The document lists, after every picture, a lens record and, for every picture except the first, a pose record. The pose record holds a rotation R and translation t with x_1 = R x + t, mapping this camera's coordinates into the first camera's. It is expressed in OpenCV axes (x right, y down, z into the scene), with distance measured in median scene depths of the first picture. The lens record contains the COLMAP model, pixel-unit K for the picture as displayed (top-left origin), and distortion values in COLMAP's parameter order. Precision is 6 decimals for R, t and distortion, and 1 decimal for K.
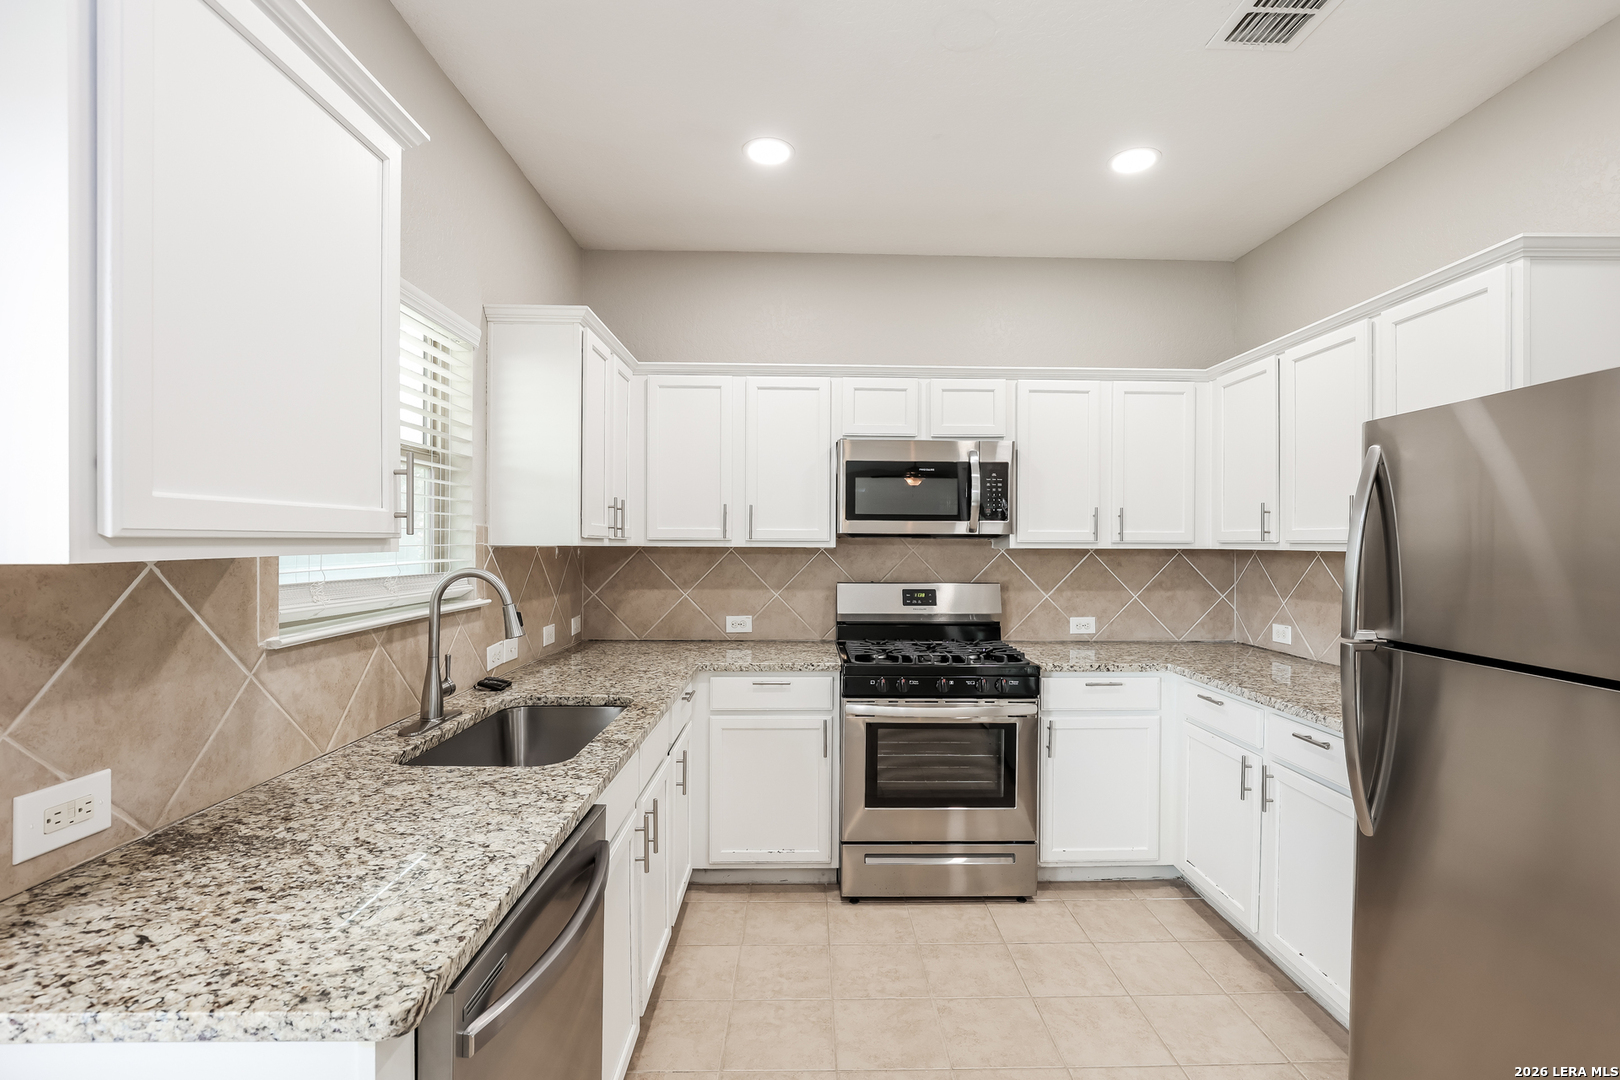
lens RADIAL K [[735.9, 0, 822.1], [0, 735.9, 544.3], [0, 0, 1]] dist [-0.014918, 0.003546]
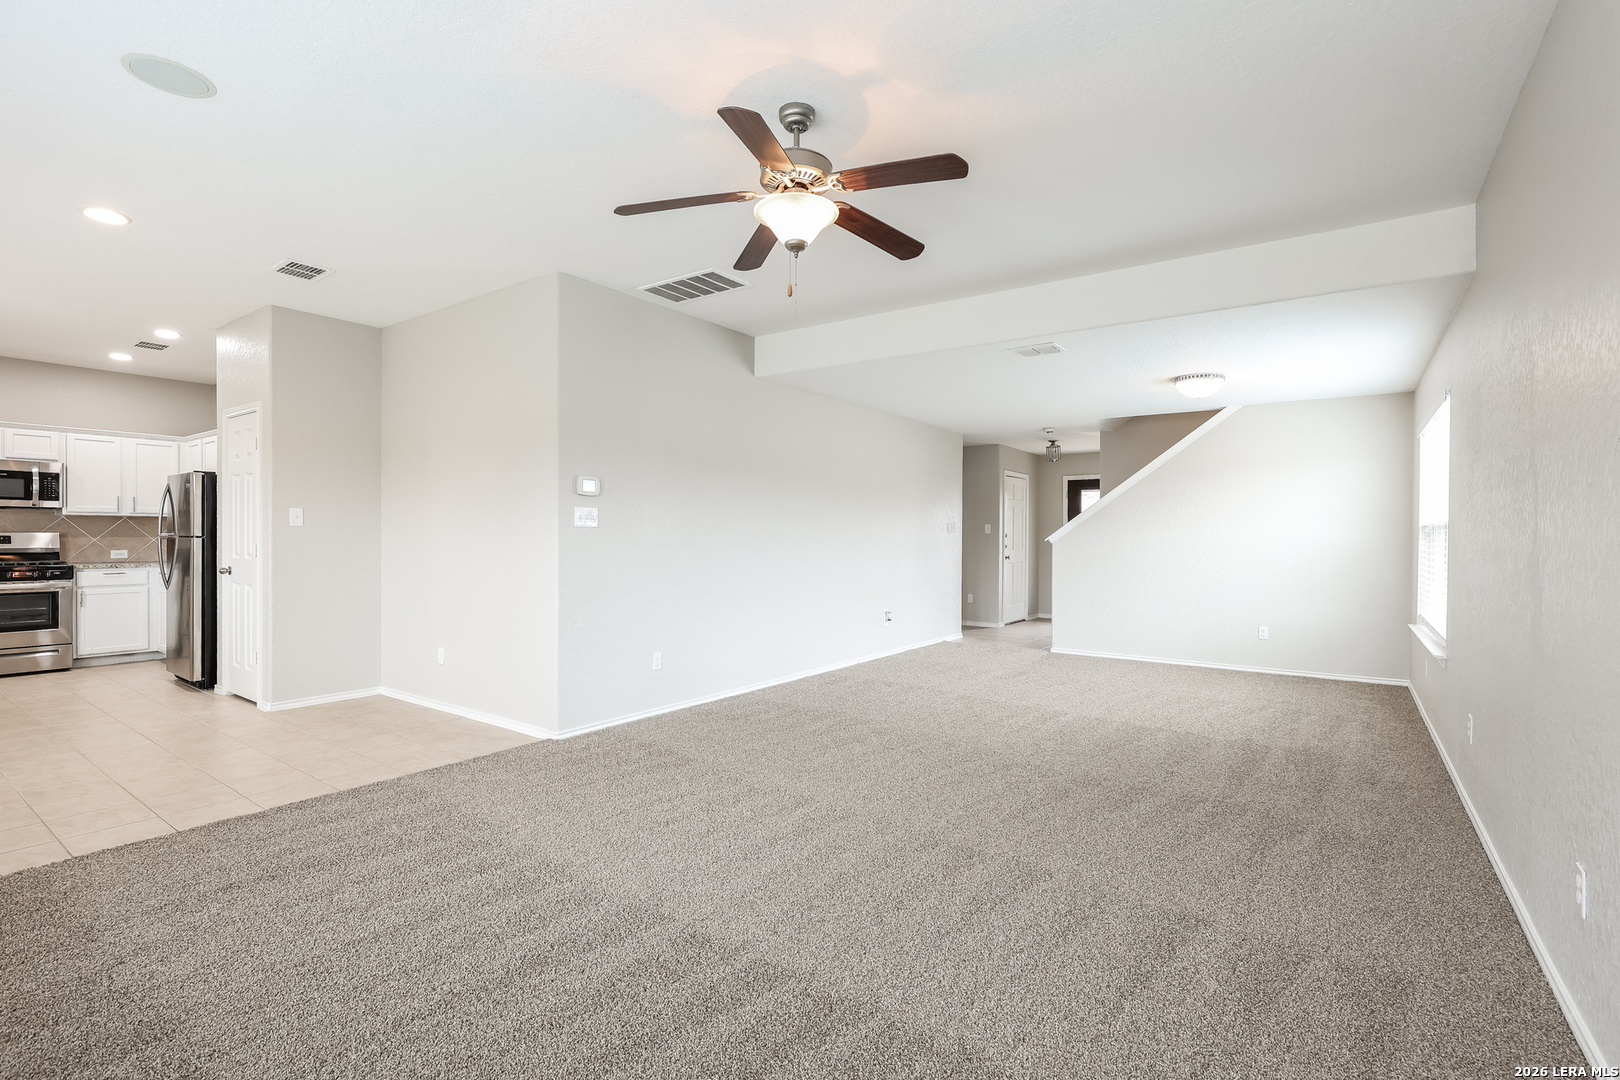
lens RADIAL K [[735.9, 0, 818.4], [0, 735.9, 540.7], [0, 0, 1]] dist [-0.014918, 0.003546]
pose [[0.593052, -0.008561, 0.805118, -0.146336], [0.001007, 0.999951, 0.009891, 0.069422], [-0.805163, -0.005055, 0.593032, -2.167063]]
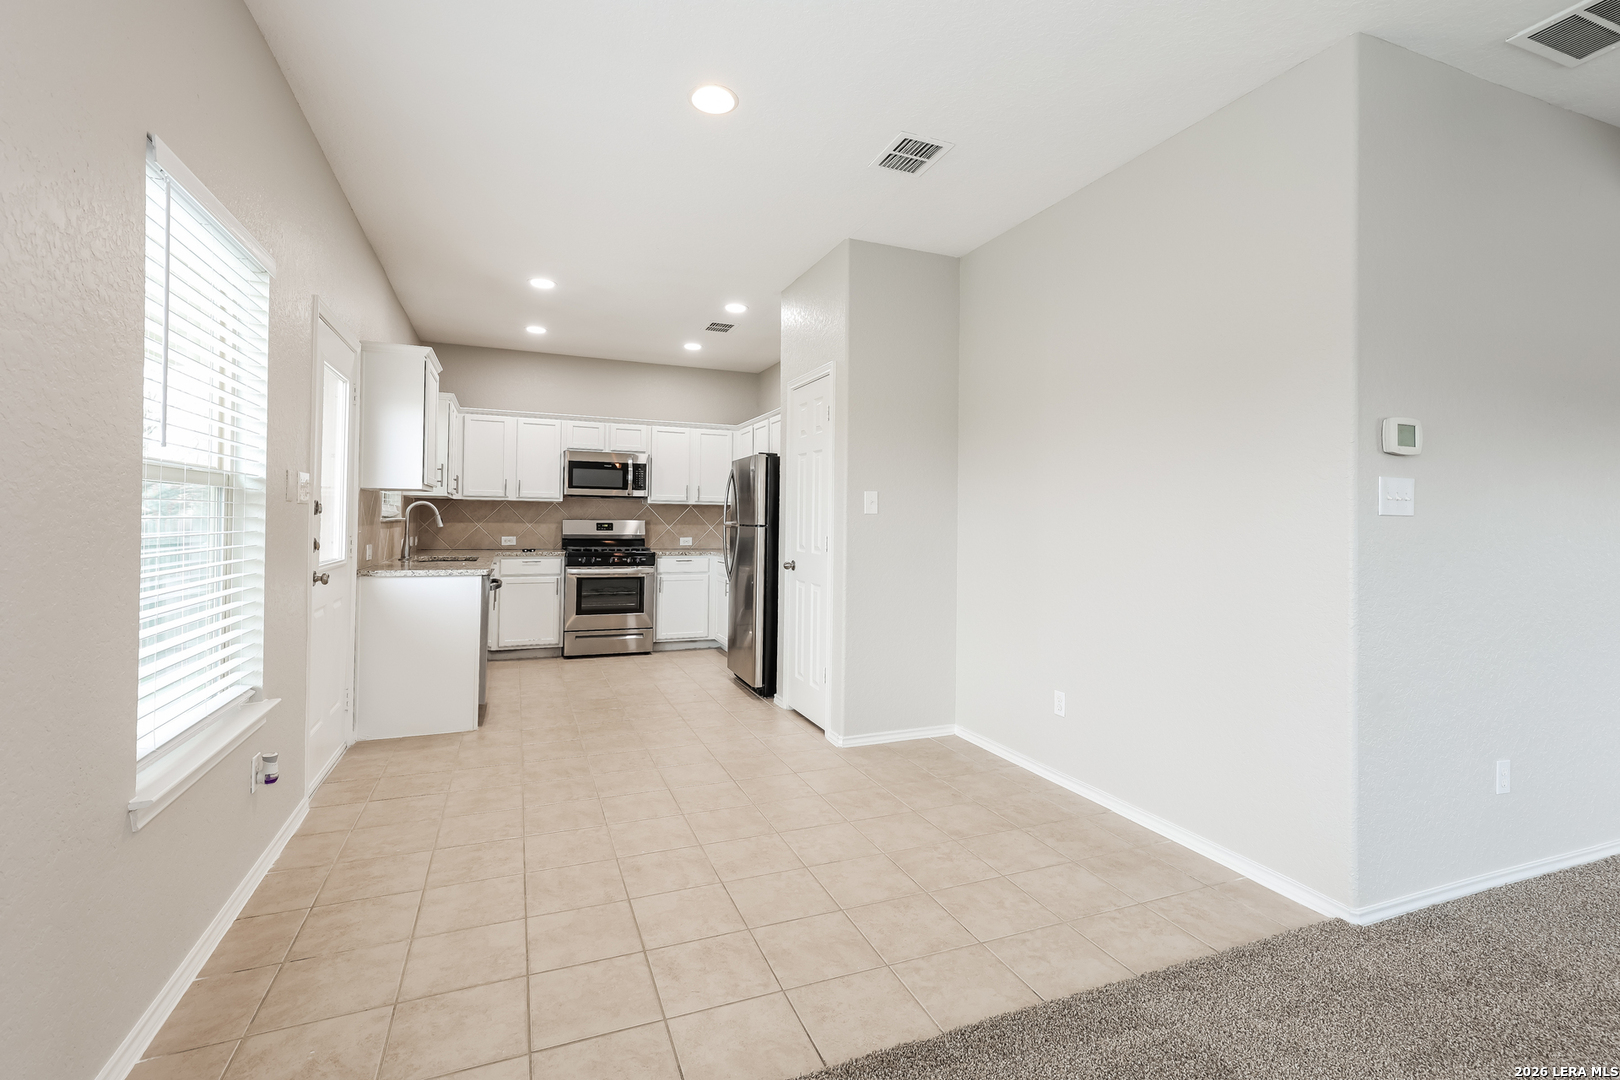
lens RADIAL K [[735.9, 0, 828.7], [0, 735.9, 513.5], [0, 0, 1]] dist [-0.014918, 0.003546]
pose [[0.926275, 0.011033, 0.376686, -0.075390], [-0.006796, 0.999898, -0.012574, 0.067906], [-0.376786, 0.009087, 0.926256, -1.371555]]
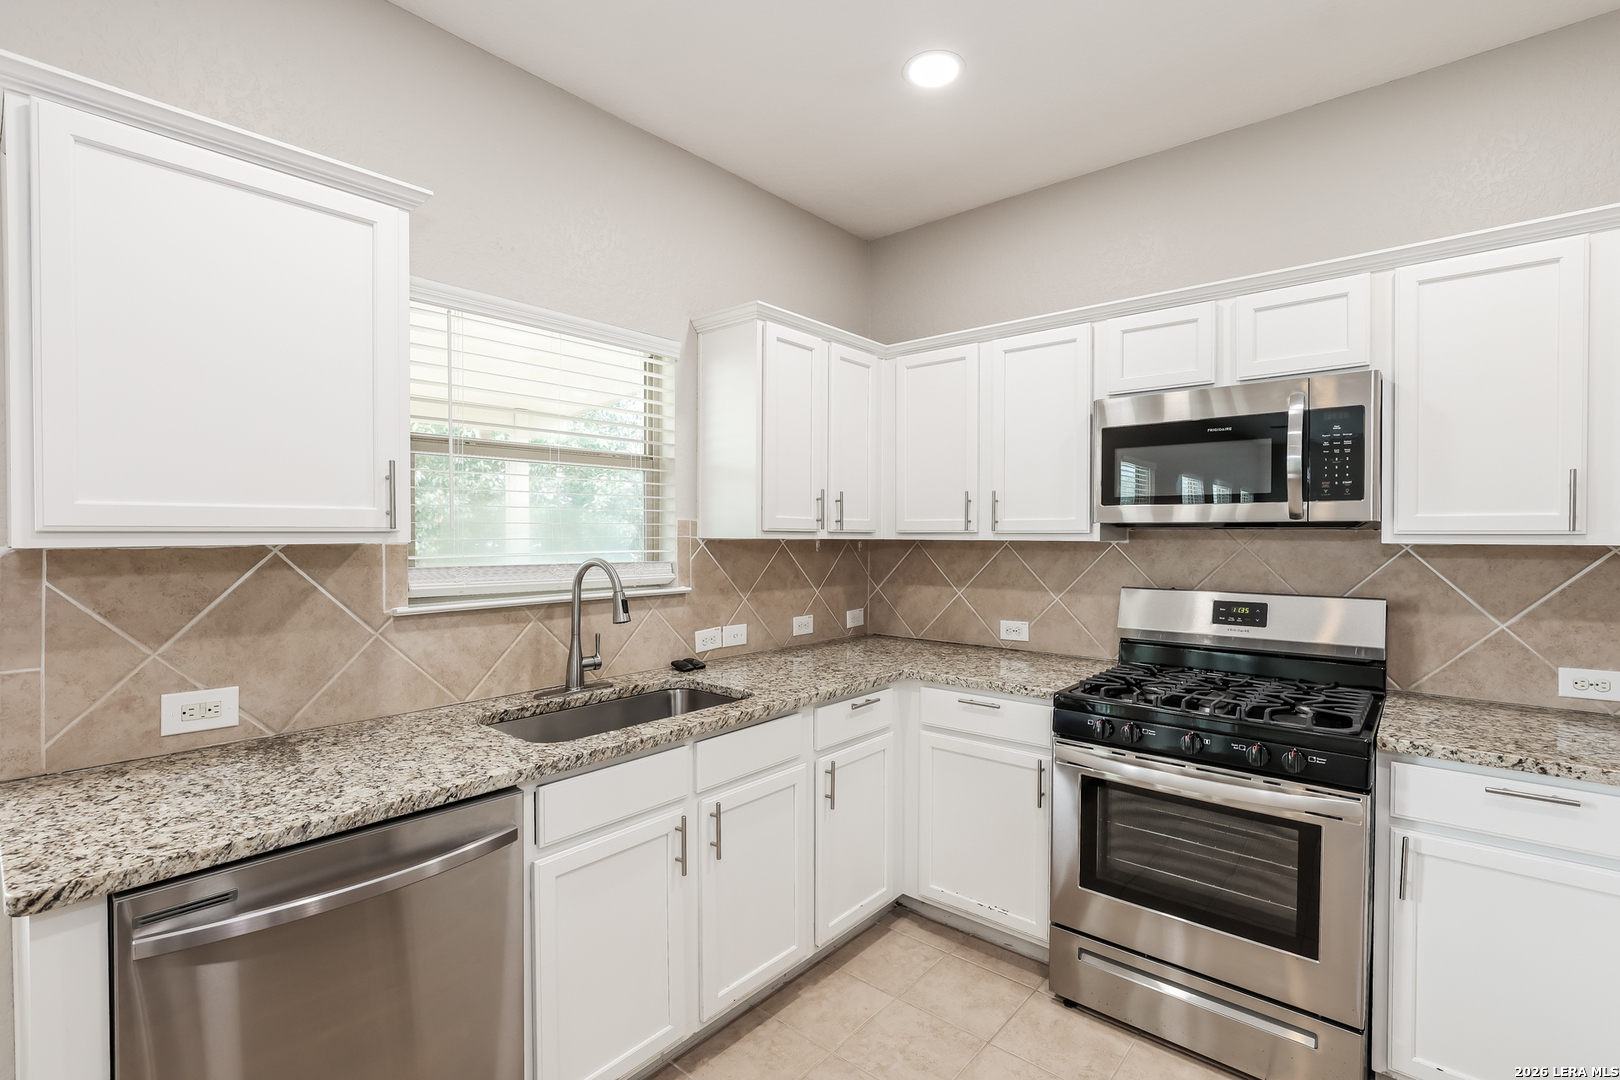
lens RADIAL K [[735.9, 0, 823.0], [0, 735.9, 540.5], [0, 0, 1]] dist [-0.014918, 0.003546]
pose [[0.749406, 0.002935, -0.662104, 0.353376], [-0.000751, 0.999993, 0.003584, 0.000803], [0.662110, -0.002188, 0.749403, 0.258753]]
